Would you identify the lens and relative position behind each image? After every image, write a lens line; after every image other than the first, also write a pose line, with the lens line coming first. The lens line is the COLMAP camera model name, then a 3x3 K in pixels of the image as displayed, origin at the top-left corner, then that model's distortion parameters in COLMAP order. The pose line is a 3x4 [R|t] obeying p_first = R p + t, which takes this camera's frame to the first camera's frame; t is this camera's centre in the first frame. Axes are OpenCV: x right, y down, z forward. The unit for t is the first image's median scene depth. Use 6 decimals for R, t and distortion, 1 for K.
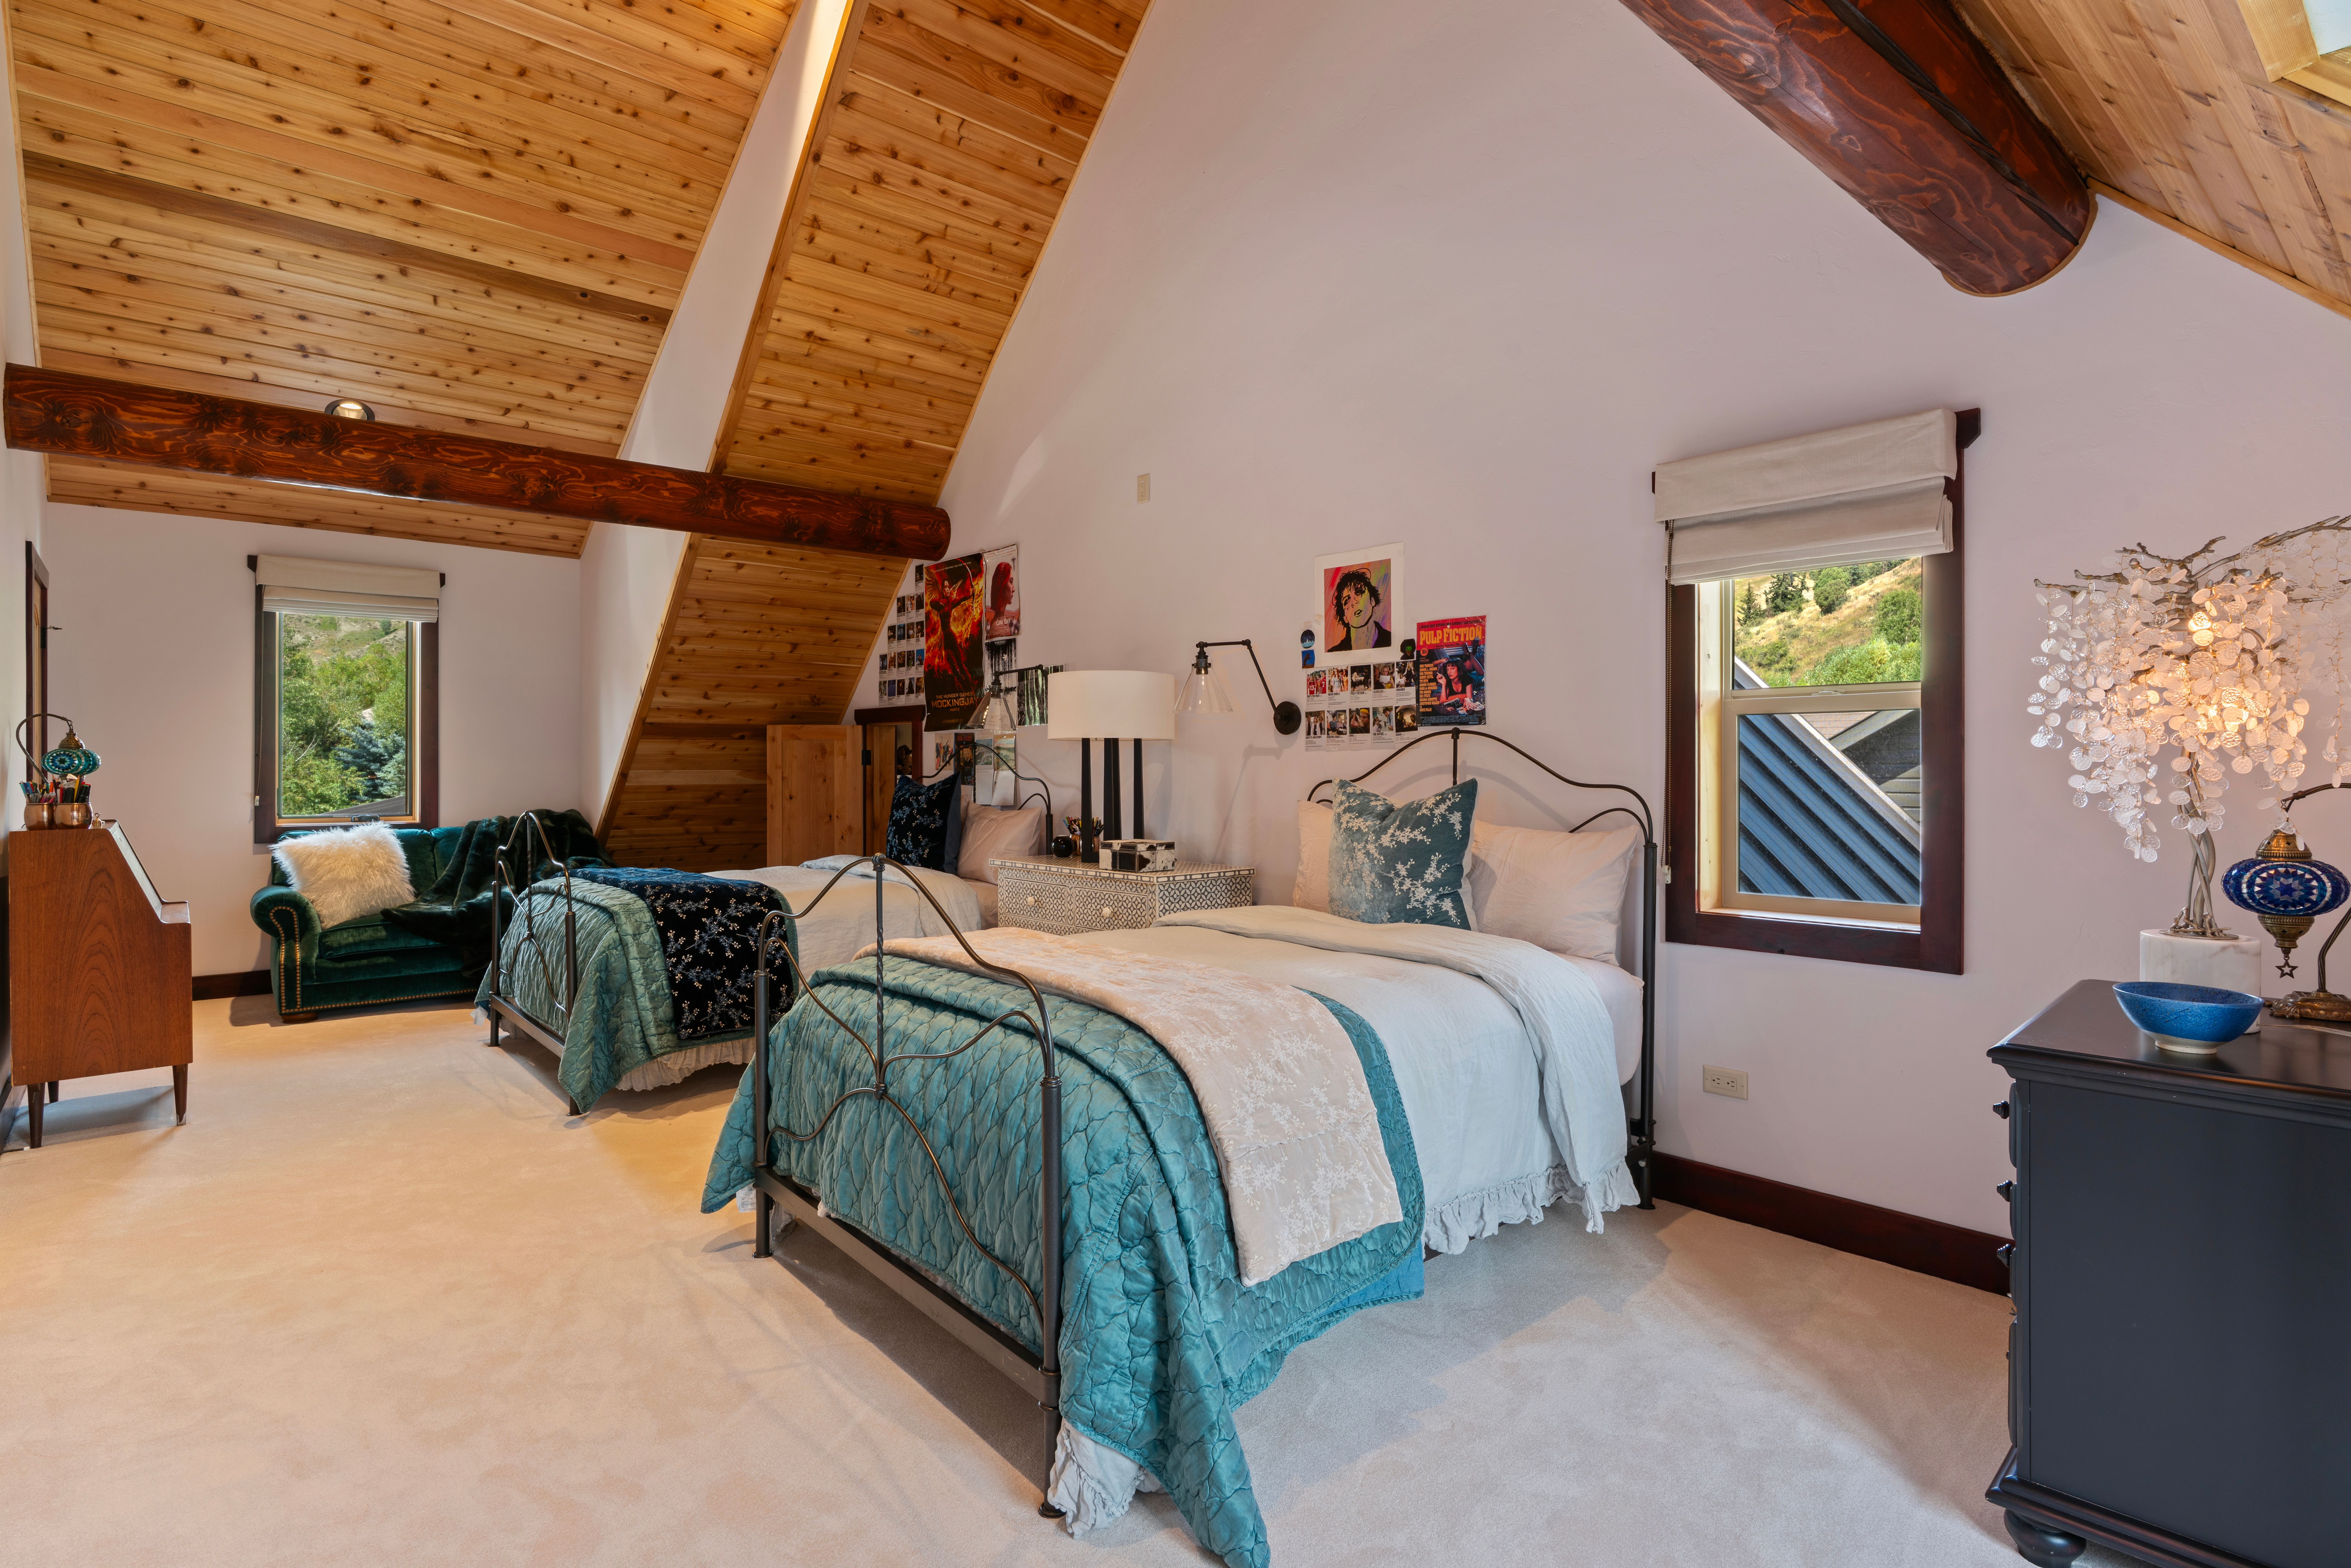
lens RADIAL K [[1197.9, 0, 1177.6], [0, 1197.9, 771.8], [0, 0, 1]] dist [-0.000576, -0.000002]
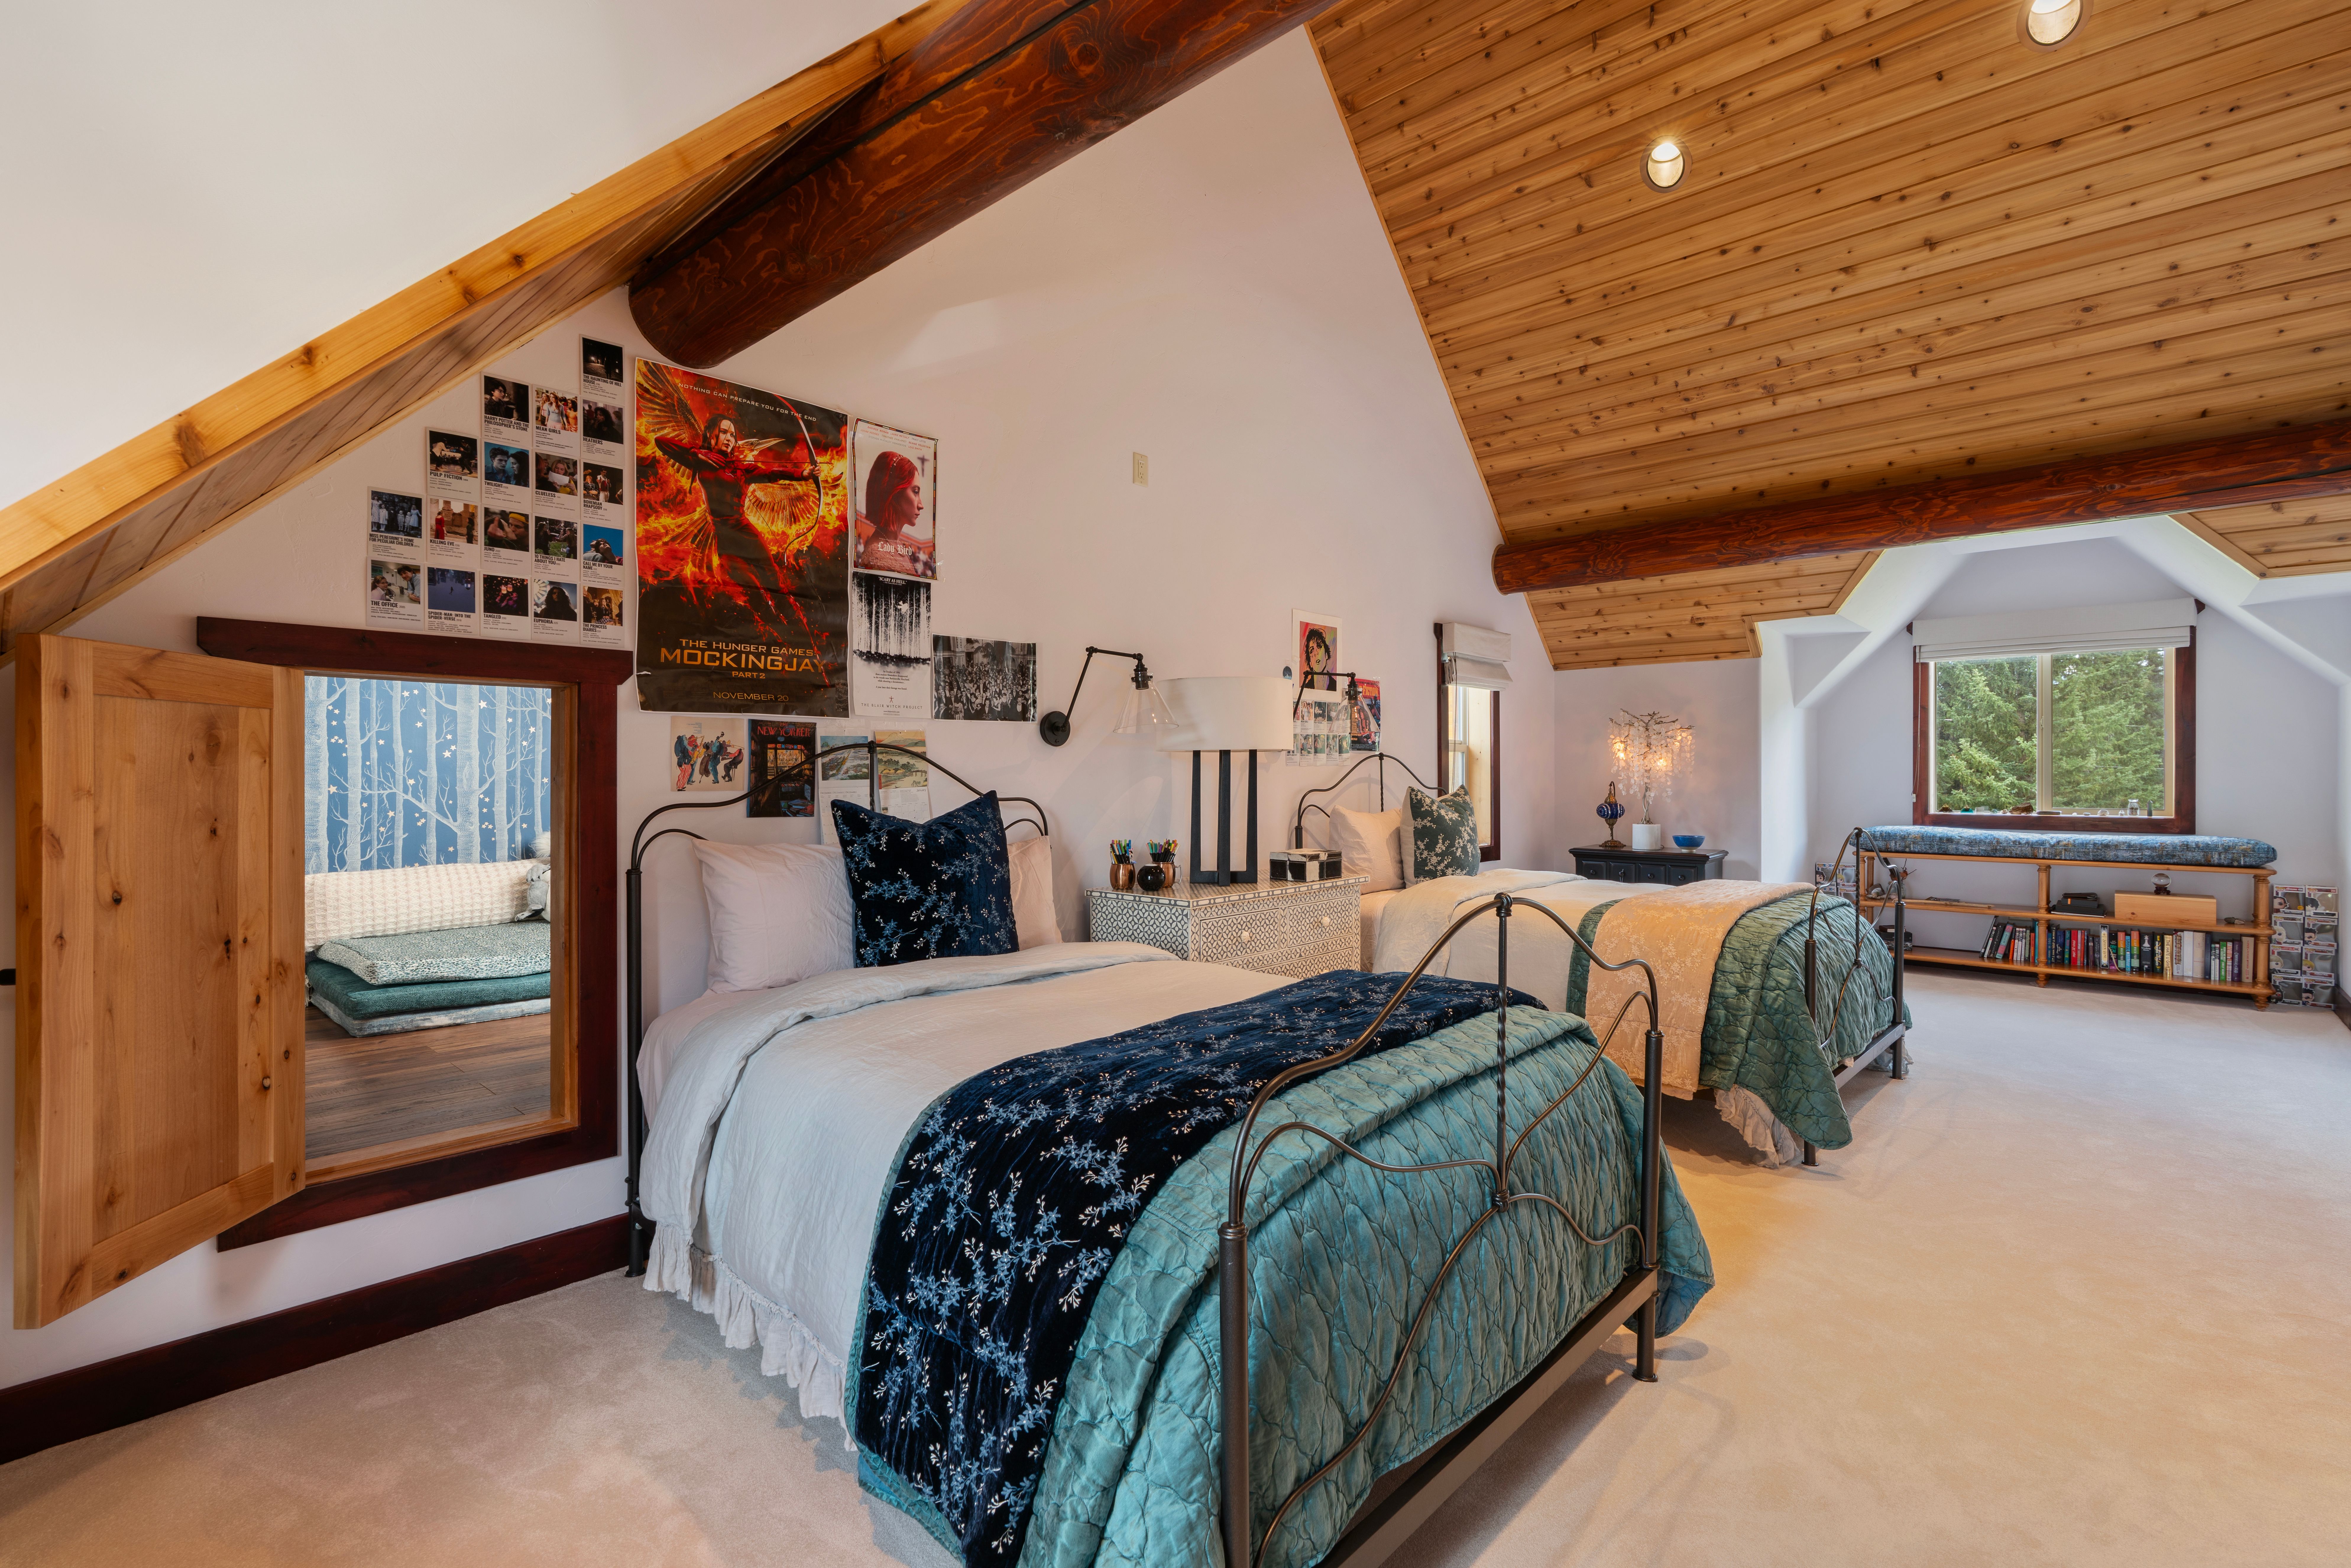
lens RADIAL K [[1070.1, 0, 1175.8], [0, 1070.1, 777.5], [0, 0, 1]] dist [0.009851, 0.000378]
pose [[-0.105548, -0.002590, 0.994411, -0.700412], [0.006316, 0.999975, 0.003275, -0.007395], [-0.994394, 0.006626, -0.105529, 0.897009]]
